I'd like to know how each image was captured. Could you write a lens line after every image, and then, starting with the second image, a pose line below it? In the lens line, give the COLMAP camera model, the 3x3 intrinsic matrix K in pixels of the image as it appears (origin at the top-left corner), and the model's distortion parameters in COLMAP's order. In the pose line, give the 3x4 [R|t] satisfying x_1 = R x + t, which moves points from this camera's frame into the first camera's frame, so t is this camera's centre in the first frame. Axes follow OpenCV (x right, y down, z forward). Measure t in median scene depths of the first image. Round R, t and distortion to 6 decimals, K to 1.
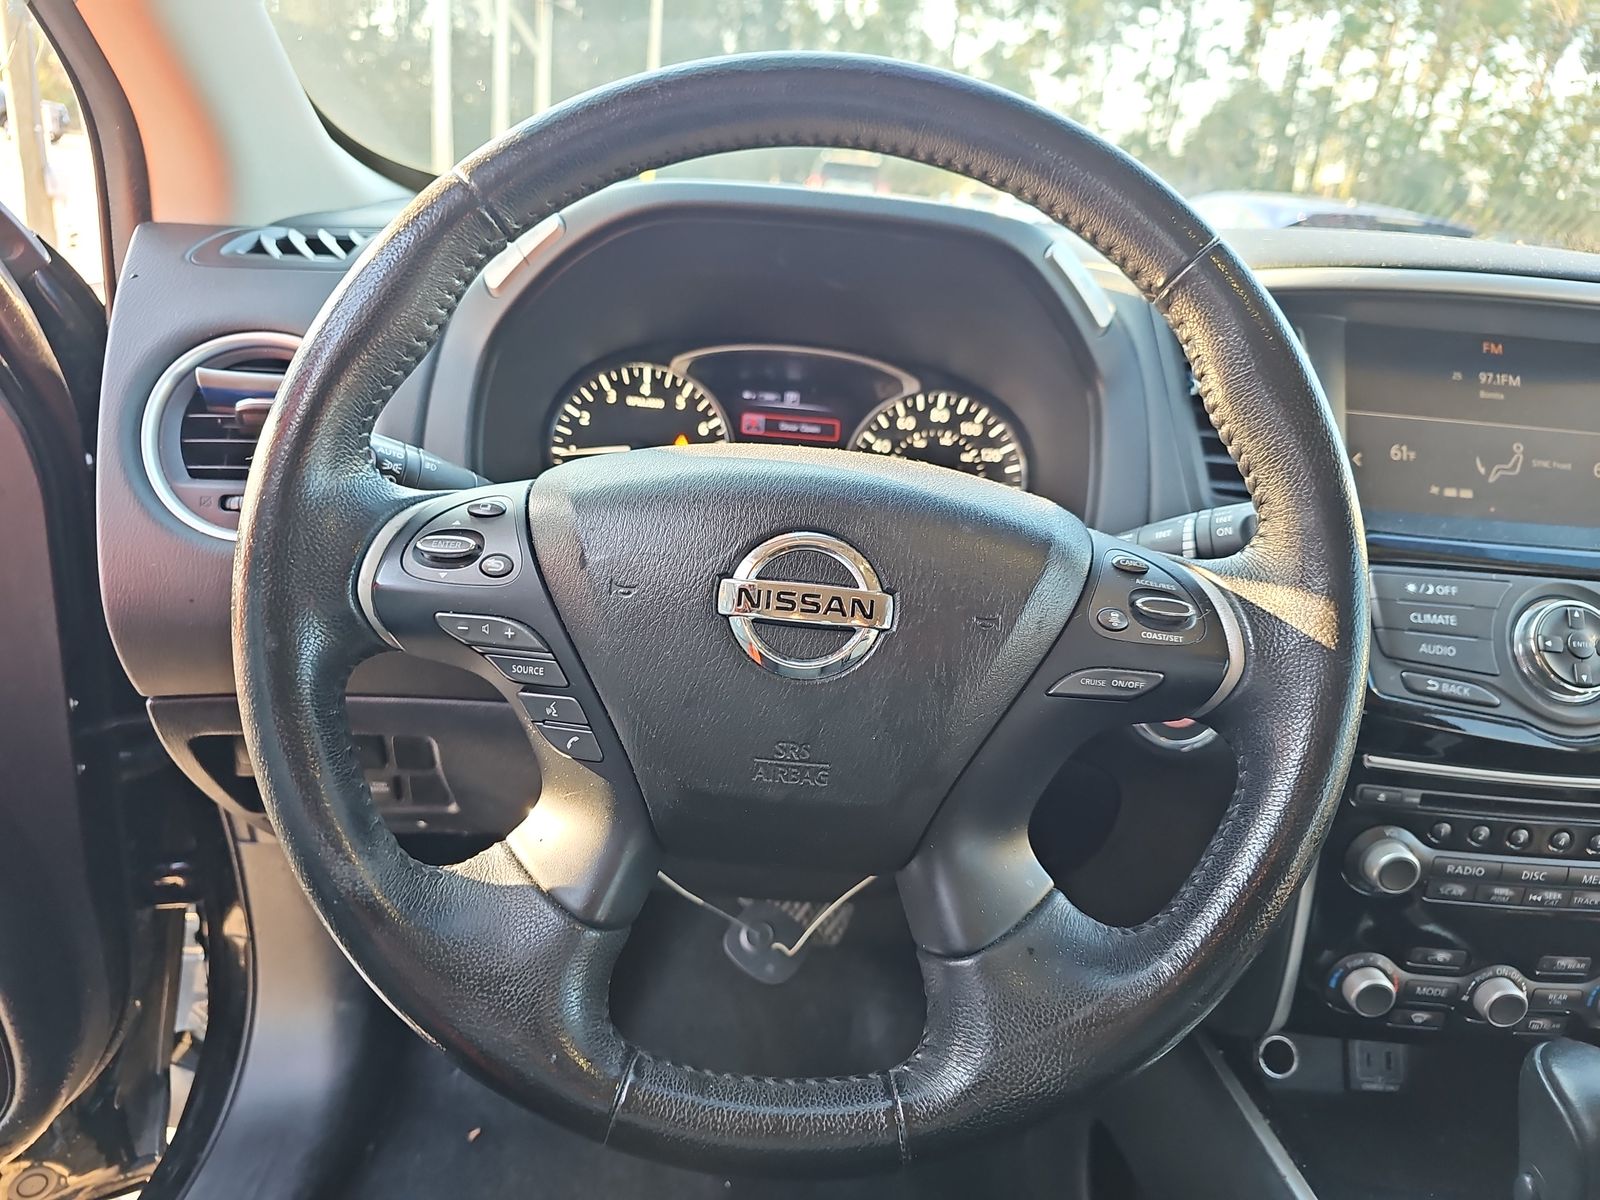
lens RADIAL K [[1066.7, 0, 800.0], [0, 1066.7, 596.9], [0, 0, 1]] dist [0.001540, -0.007557]
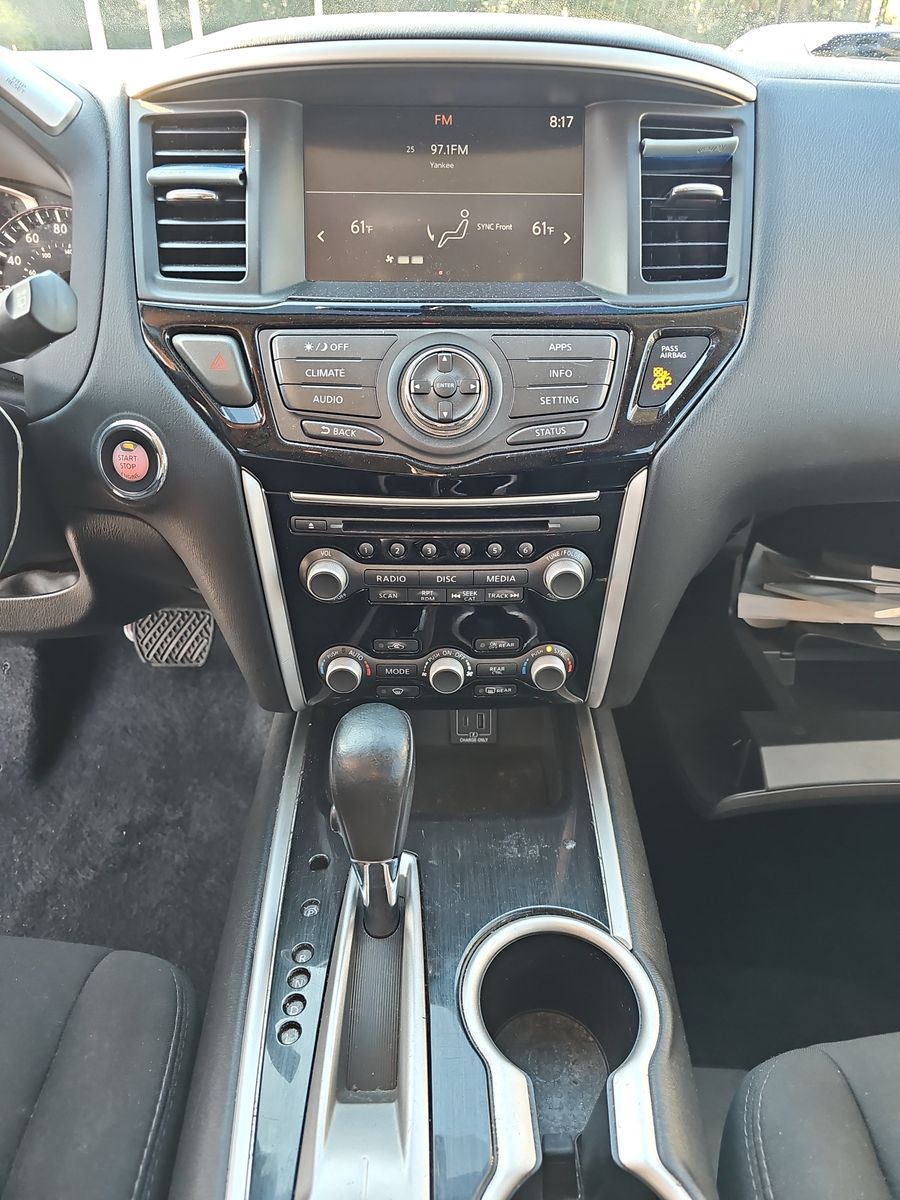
lens RADIAL K [[800.0, 0, 450.8], [0, 800.0, 604.0], [0, 0, 1]] dist [0.001540, -0.007557]
pose [[0.997146, -0.070950, -0.025803, 0.682145], [0.075047, 0.968767, 0.236345, 0.064181], [0.008229, -0.237607, 0.971327, 0.072345]]
